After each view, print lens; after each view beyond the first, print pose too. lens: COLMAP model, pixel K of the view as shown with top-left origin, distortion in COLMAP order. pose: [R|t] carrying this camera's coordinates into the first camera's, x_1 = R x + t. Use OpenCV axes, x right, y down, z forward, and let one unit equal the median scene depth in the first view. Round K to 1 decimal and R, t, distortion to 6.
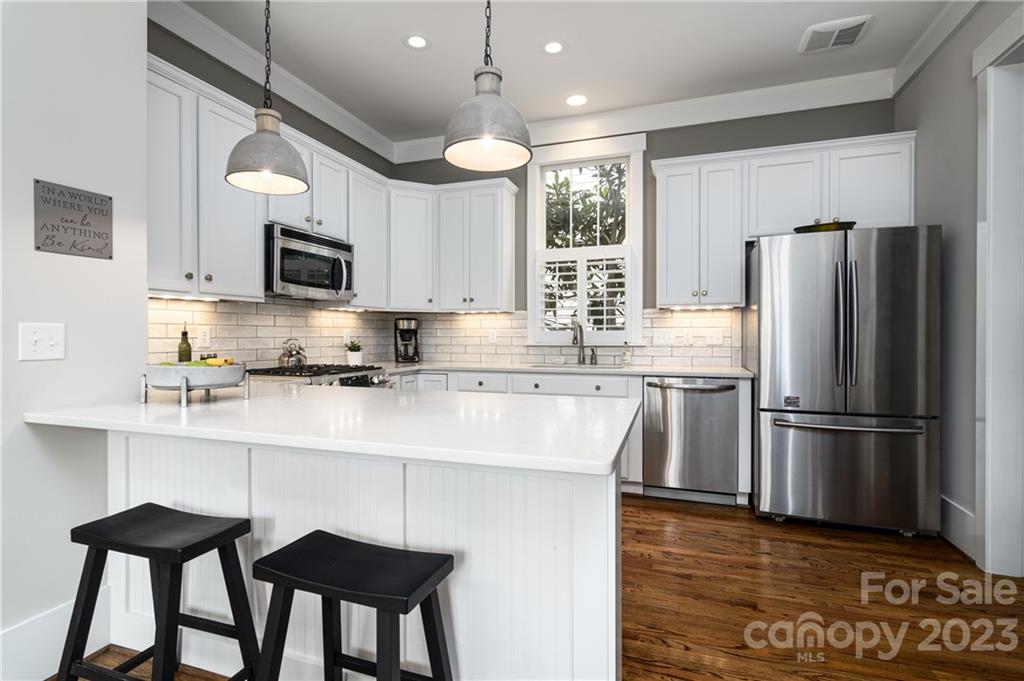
lens RADIAL K [[491.9, 0, 510.9], [0, 491.9, 339.6], [0, 0, 1]] dist [-0.003384, 0.001695]
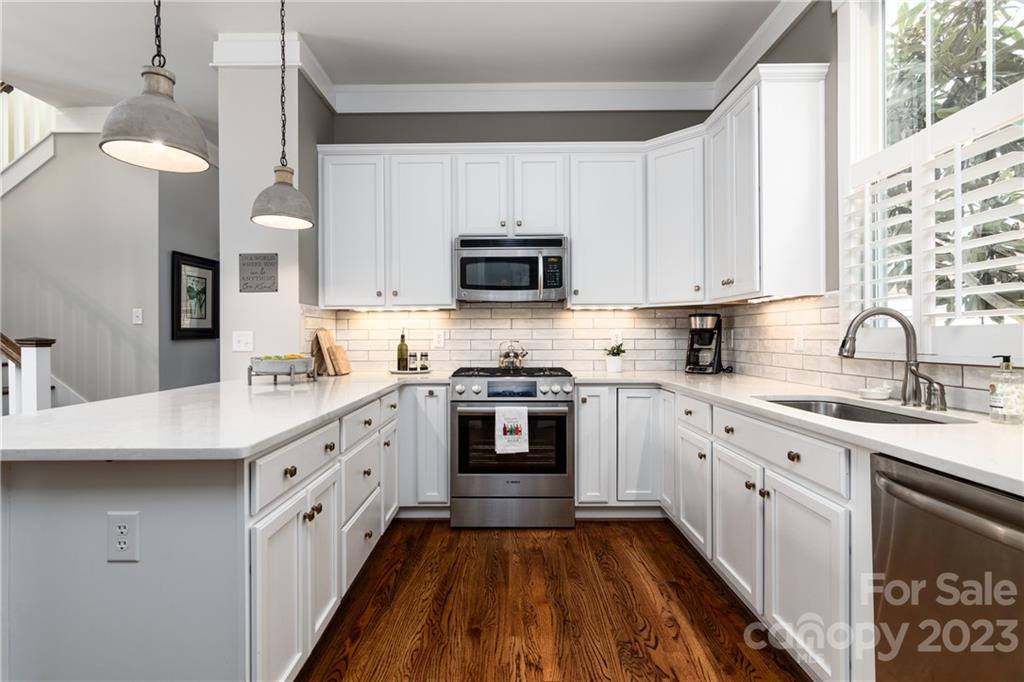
lens RADIAL K [[491.9, 0, 510.3], [0, 491.9, 337.6], [0, 0, 1]] dist [-0.003384, 0.001695]
pose [[0.322813, -0.001919, -0.946461, 0.479049], [-0.005980, 0.999974, -0.004067, -0.003676], [0.946444, 0.006972, 0.322793, 0.586138]]
